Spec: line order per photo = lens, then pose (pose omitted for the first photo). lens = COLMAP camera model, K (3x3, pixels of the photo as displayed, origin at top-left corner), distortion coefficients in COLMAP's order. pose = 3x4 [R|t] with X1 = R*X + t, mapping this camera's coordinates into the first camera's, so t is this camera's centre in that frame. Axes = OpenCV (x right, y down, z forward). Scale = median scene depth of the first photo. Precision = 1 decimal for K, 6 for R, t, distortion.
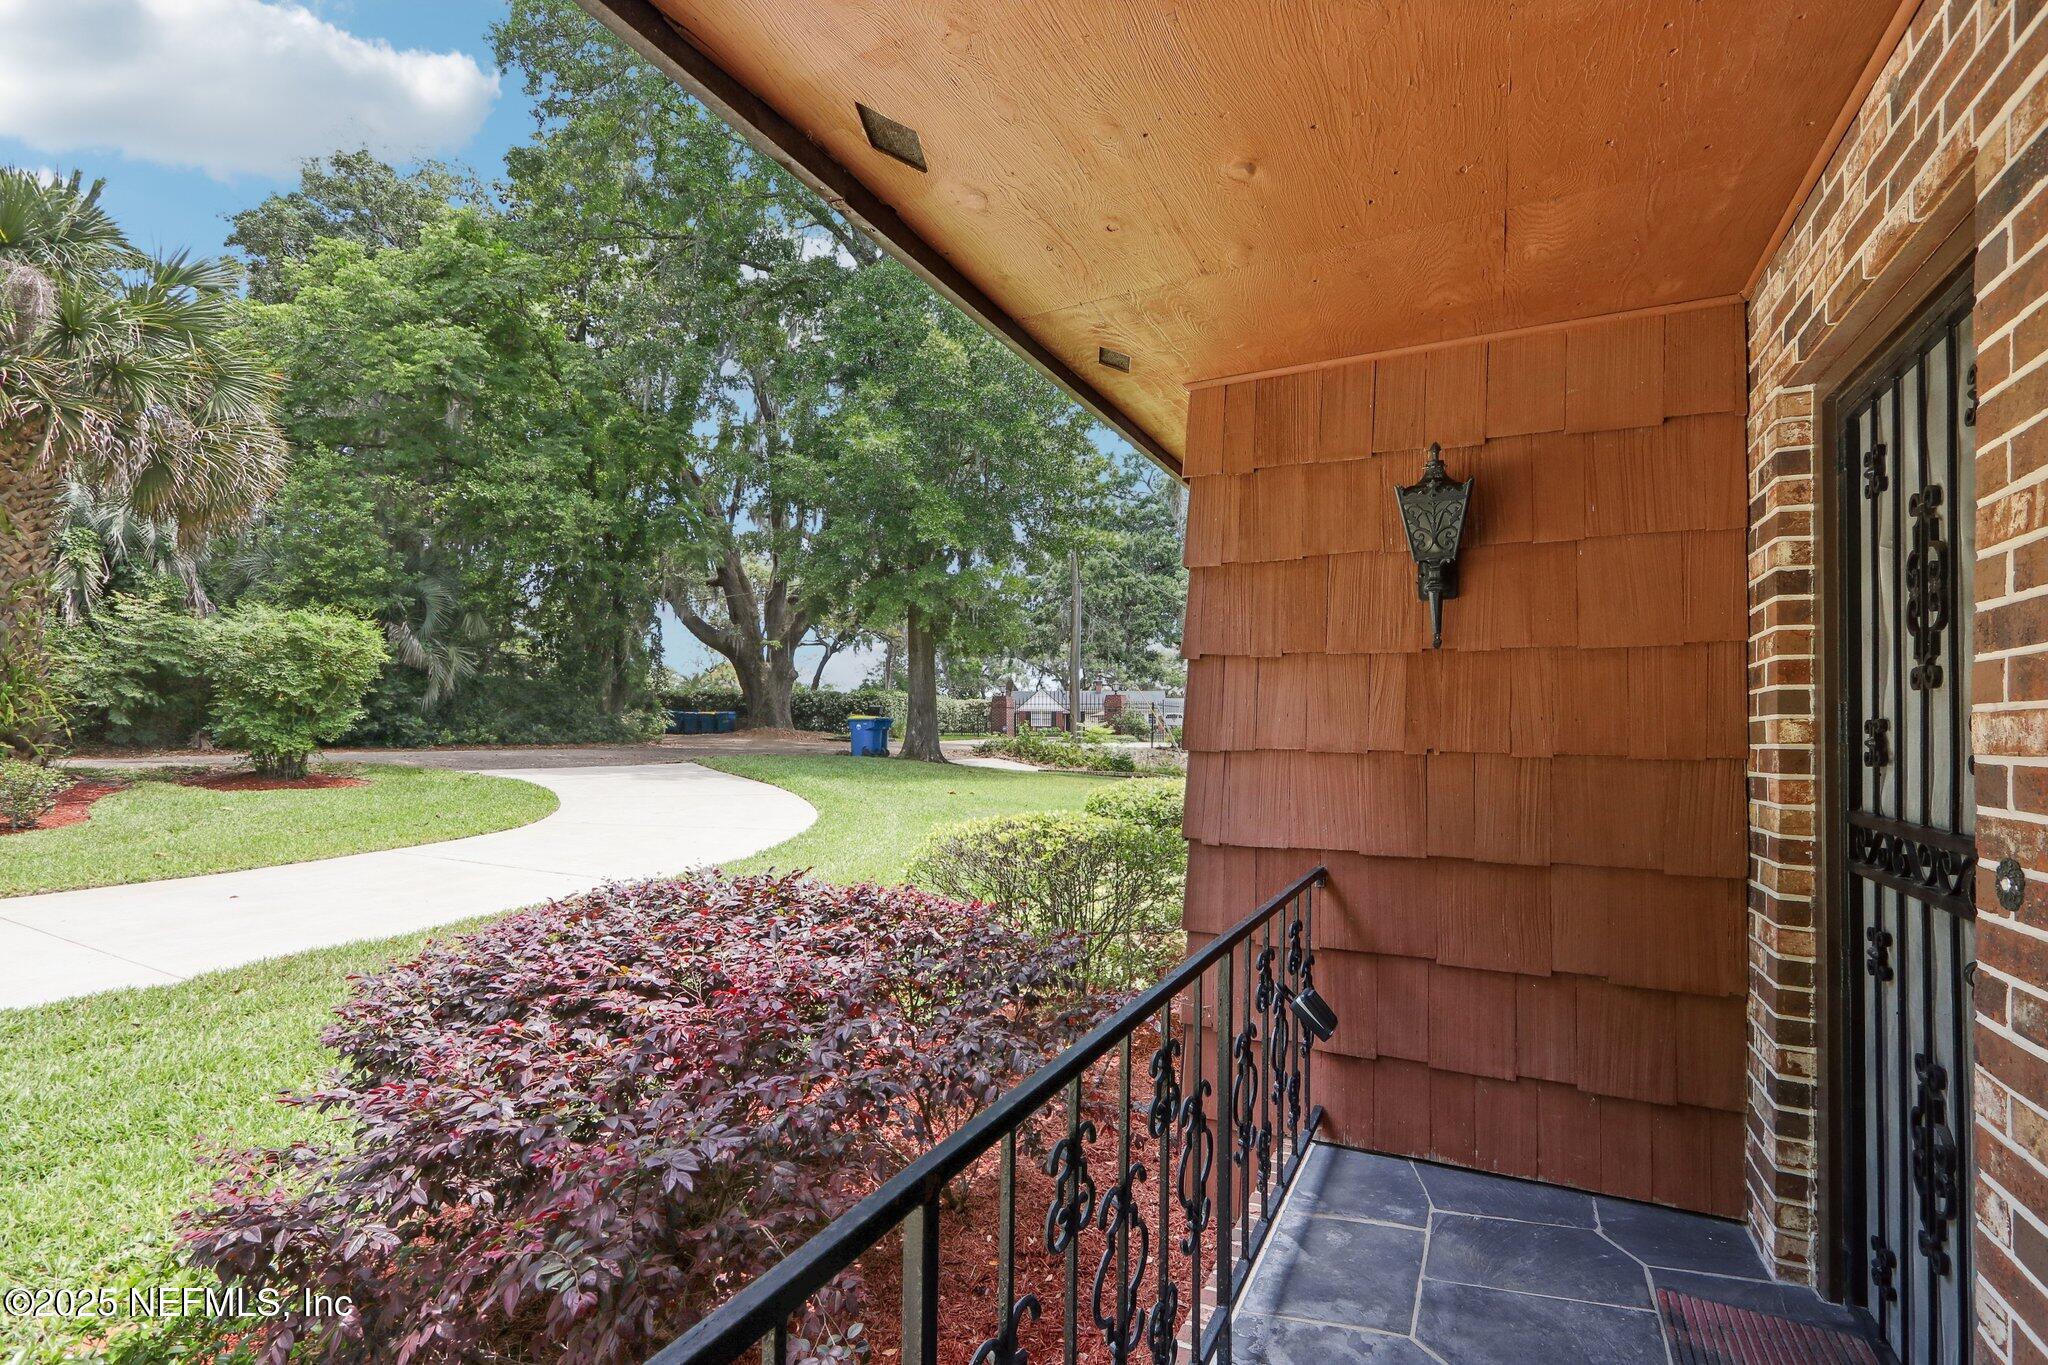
lens RADIAL K [[941.6, 0, 1016.3], [0, 941.6, 702.2], [0, 0, 1]] dist [-0.002168, -0.000129]
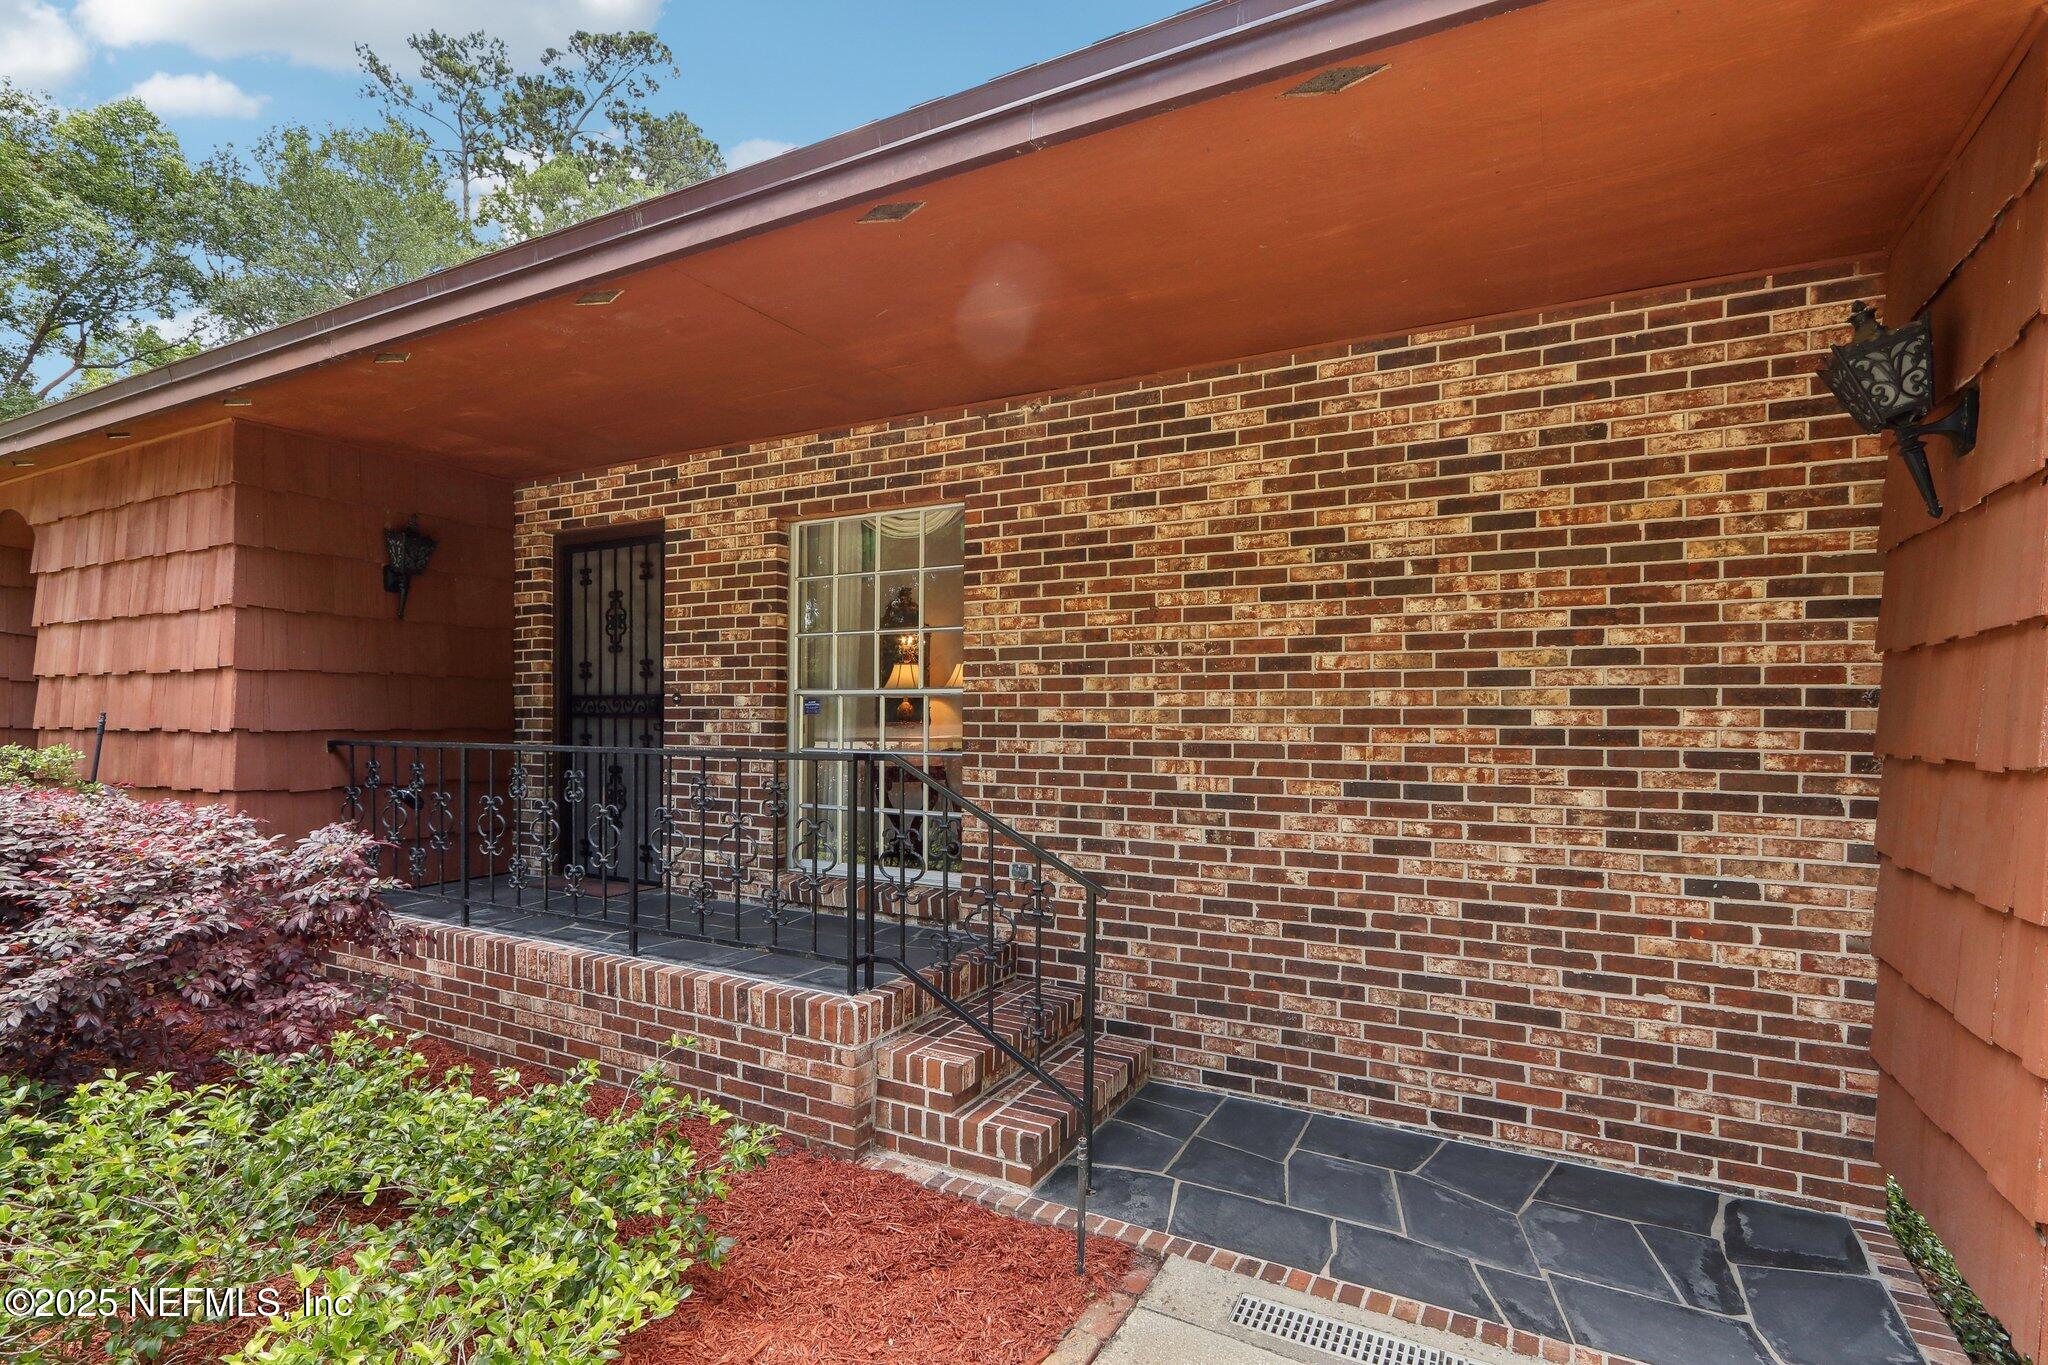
lens RADIAL K [[1011.2, 0, 1017.4], [0, 1011.2, 743.4], [0, 0, 1]] dist [0.002104, 0.001605]
pose [[0.022369, -0.035733, 0.999111, -1.945027], [-0.034993, 0.998721, 0.036502, 0.094420], [-0.999137, -0.035778, 0.021090, -0.376659]]
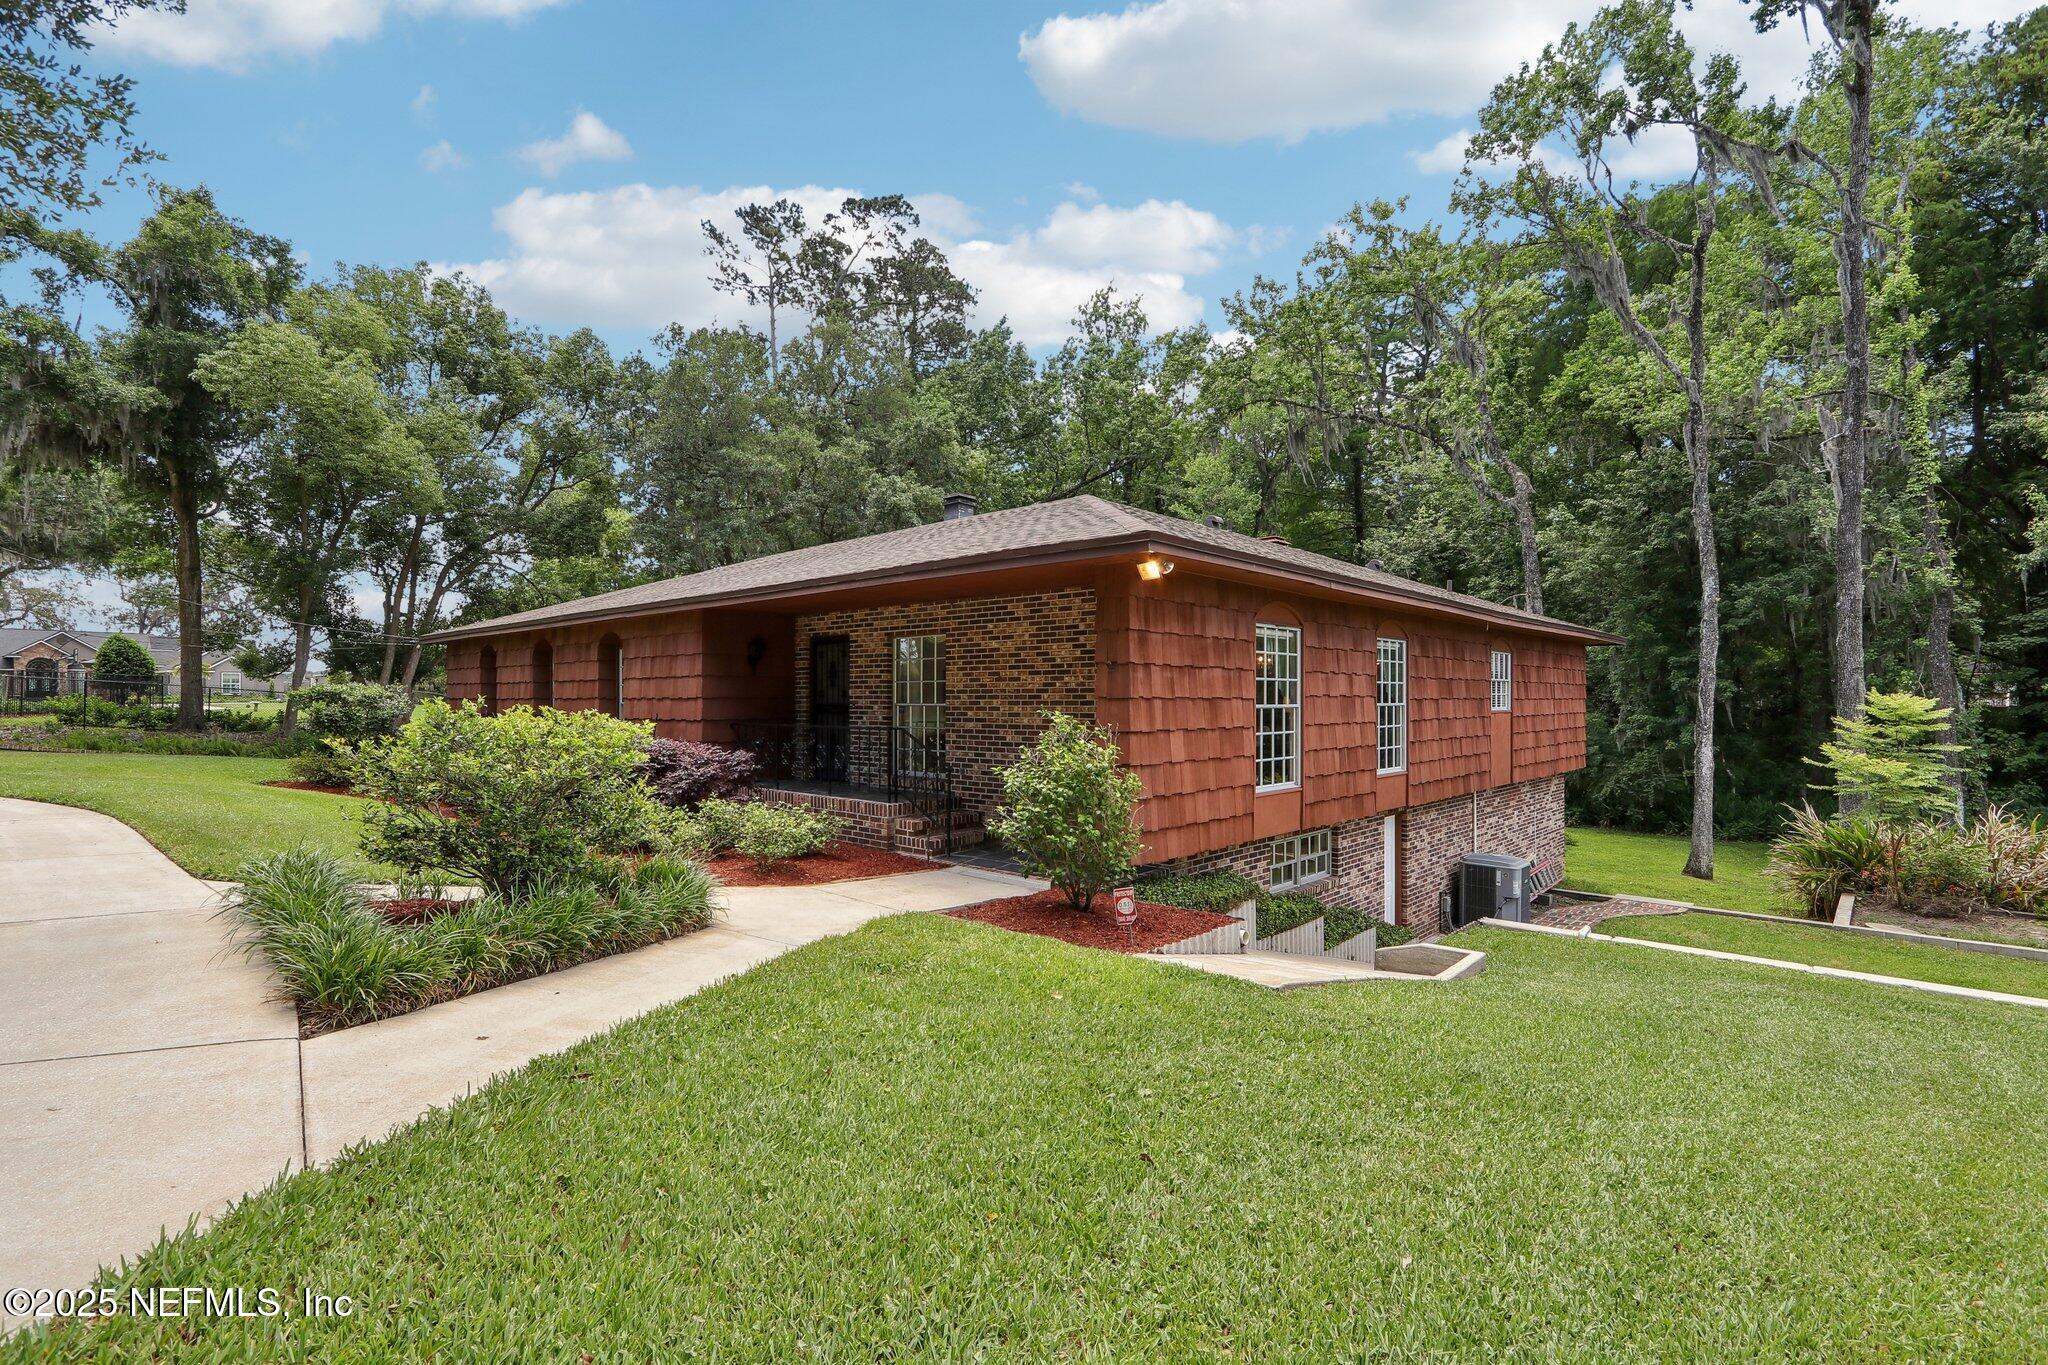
lens RADIAL K [[941.6, 0, 1016.3], [0, 941.6, 702.2], [0, 0, 1]] dist [-0.002168, -0.000129]
pose [[0.260396, -0.014887, 0.965387, -4.846804], [-0.024400, 0.999460, 0.021994, -0.075260], [-0.965194, -0.029283, 0.259892, -1.978583]]
